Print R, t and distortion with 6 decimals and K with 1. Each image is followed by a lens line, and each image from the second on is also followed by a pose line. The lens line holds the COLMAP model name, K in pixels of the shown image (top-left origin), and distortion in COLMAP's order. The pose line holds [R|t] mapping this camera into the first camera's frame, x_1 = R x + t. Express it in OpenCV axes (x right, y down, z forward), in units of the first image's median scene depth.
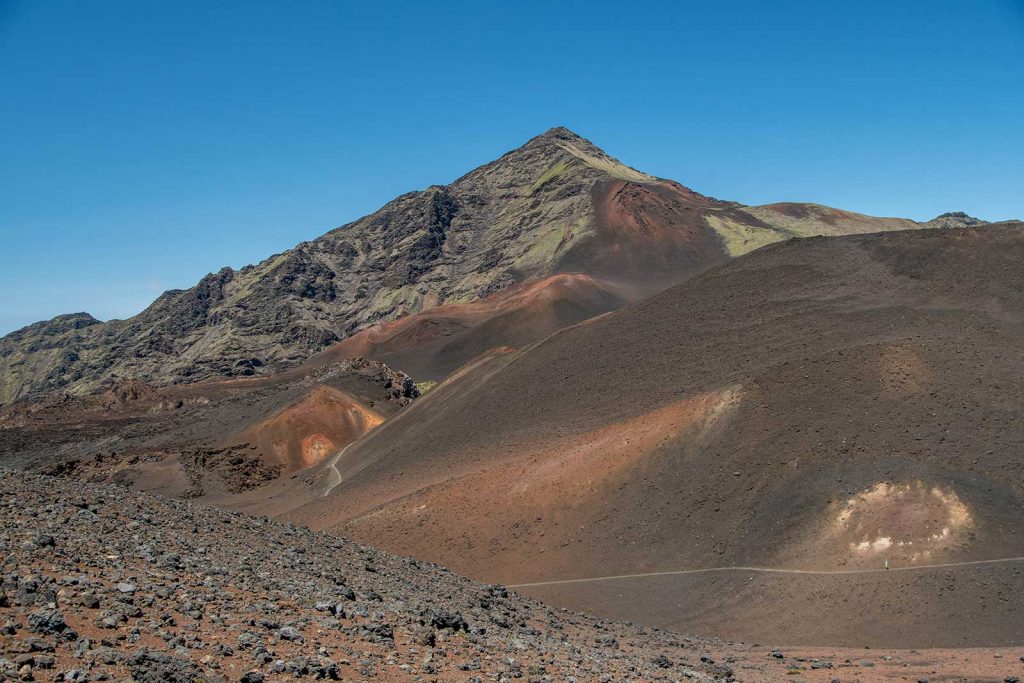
lens RADIAL K [[1222.7, 0, 527.6], [0, 1222.7, 365.4], [0, 0, 1]] dist [-0.005391, 0.420571]
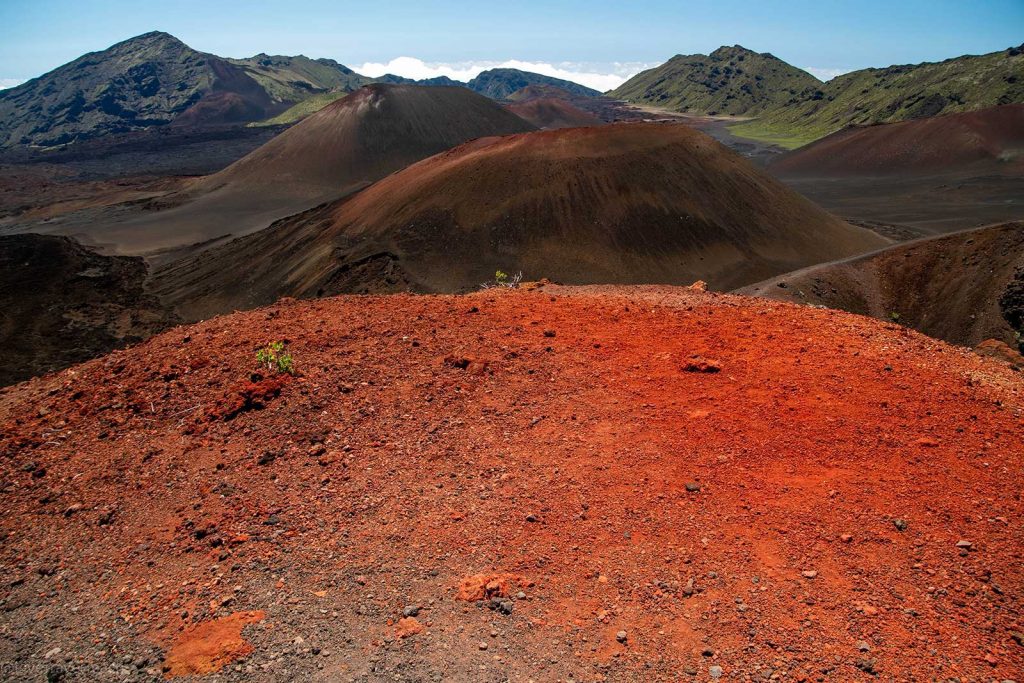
lens RADIAL K [[798.3, 0, 522.8], [0, 798.3, 343.7], [0, 0, 1]] dist [-0.177557, 0.106490]
pose [[0.718319, -0.205649, 0.664624, -0.826681], [0.007283, 0.957484, 0.288396, -0.011136], [-0.695675, -0.202320, 0.689277, -1.075350]]
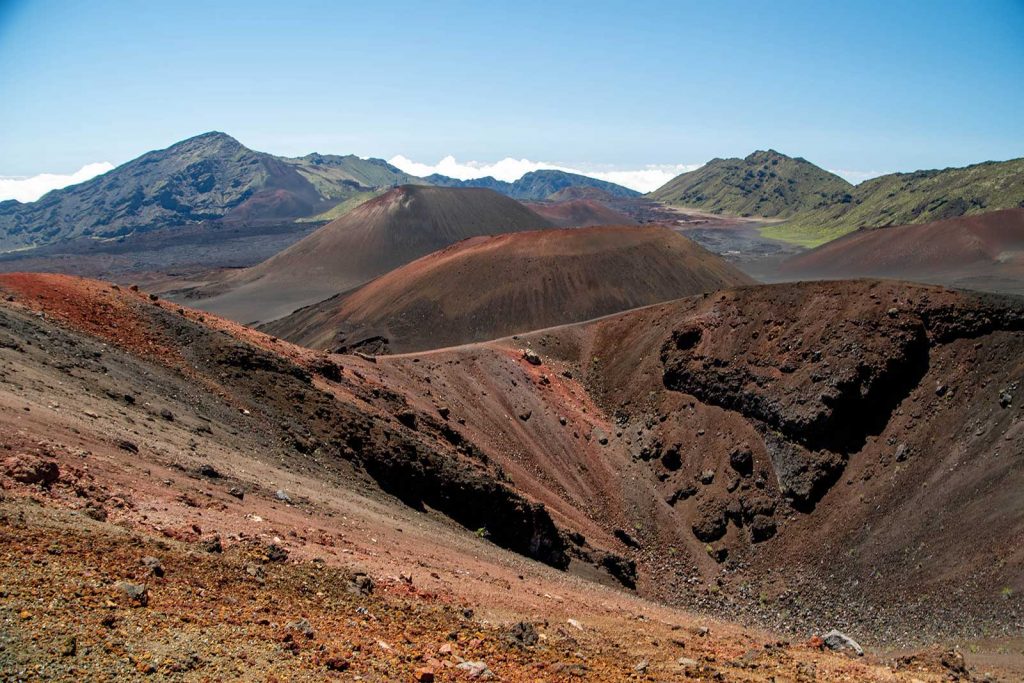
lens RADIAL K [[794.0, 0, 533.2], [0, 794.0, 385.4], [0, 0, 1]] dist [-0.190879, 0.115599]
pose [[0.748992, -0.145839, 0.646330, -0.828369], [-0.001250, 0.975163, 0.221485, -0.012187], [-0.662578, -0.166698, 0.730207, -1.105628]]
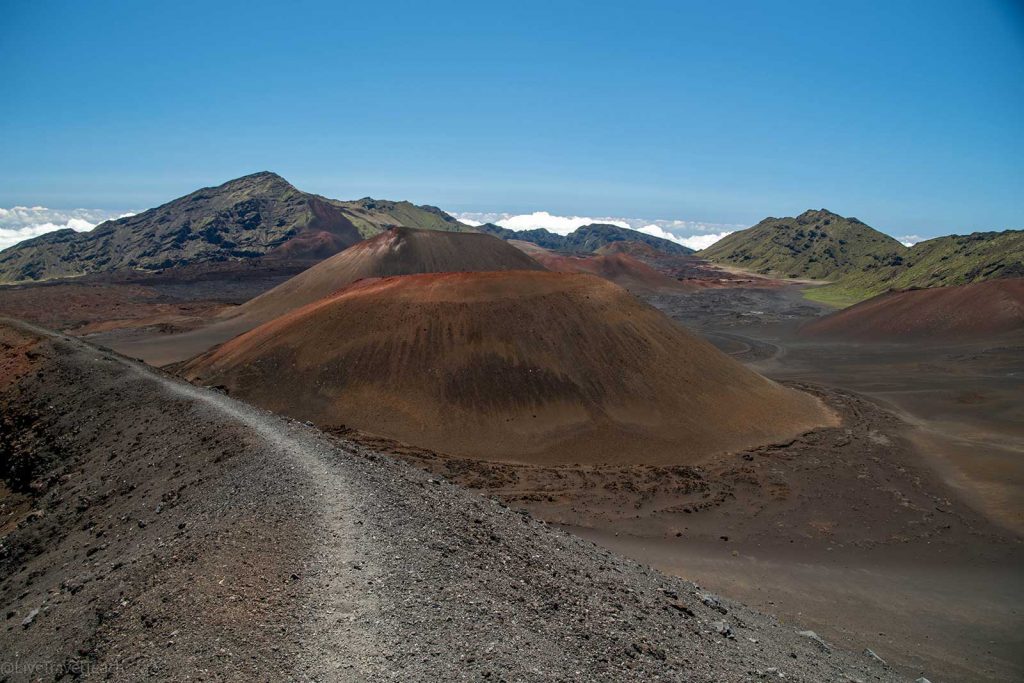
lens RADIAL K [[802.1, 0, 516.0], [0, 802.1, 356.3], [0, 0, 1]] dist [-0.184797, 0.117999]
pose [[0.809242, -0.040573, 0.586072, -0.767167], [-0.038132, 0.991881, 0.121319, -0.009441], [-0.586236, -0.120524, 0.801125, -1.107979]]
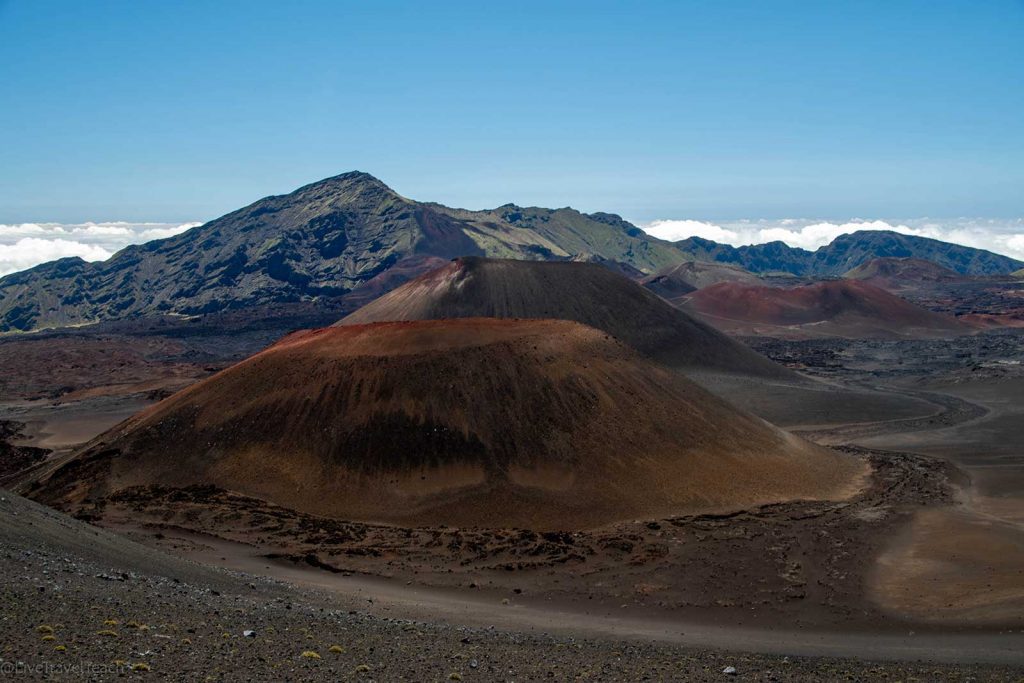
lens RADIAL K [[1222.7, 0, 527.6], [0, 1222.7, 365.4], [0, 0, 1]] dist [-0.005391, 0.420571]
pose [[0.905078, -0.019110, 0.424817, -0.745699], [-0.009794, 0.997788, 0.065751, -0.014570], [-0.425133, -0.063671, 0.902889, -1.206110]]
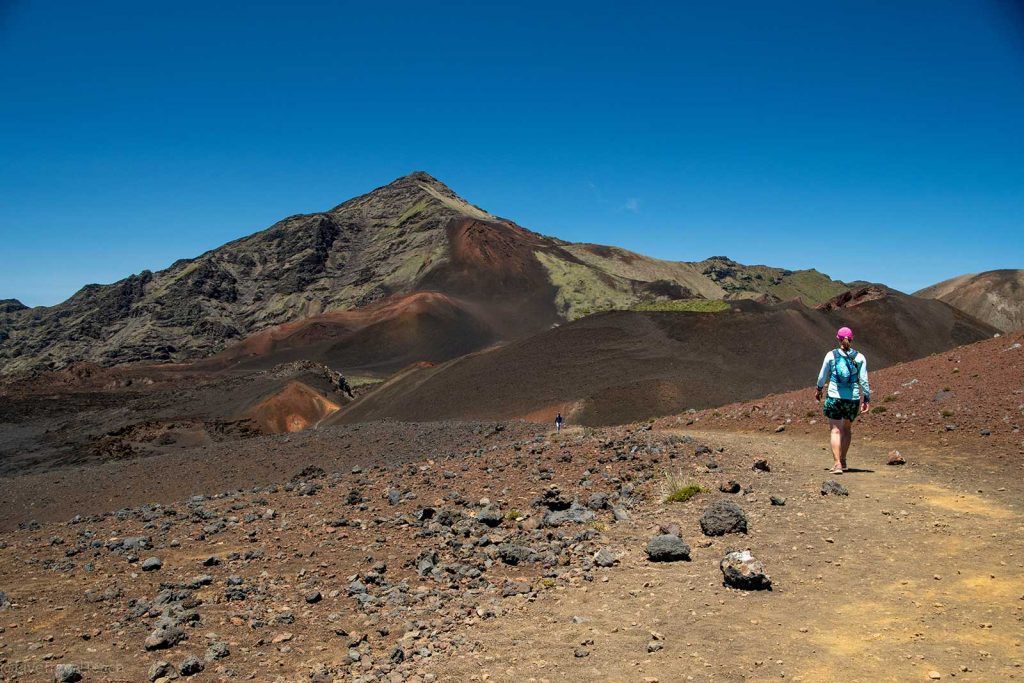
lens RADIAL K [[1028.7, 0, 538.3], [0, 1028.7, 384.4], [0, 0, 1]] dist [-0.132020, 0.298192]
pose [[0.985896, 0.041646, 0.162096, -0.020187], [-0.045581, 0.998748, 0.020631, -0.004877], [-0.161034, -0.027729, 0.986559, -0.070989]]
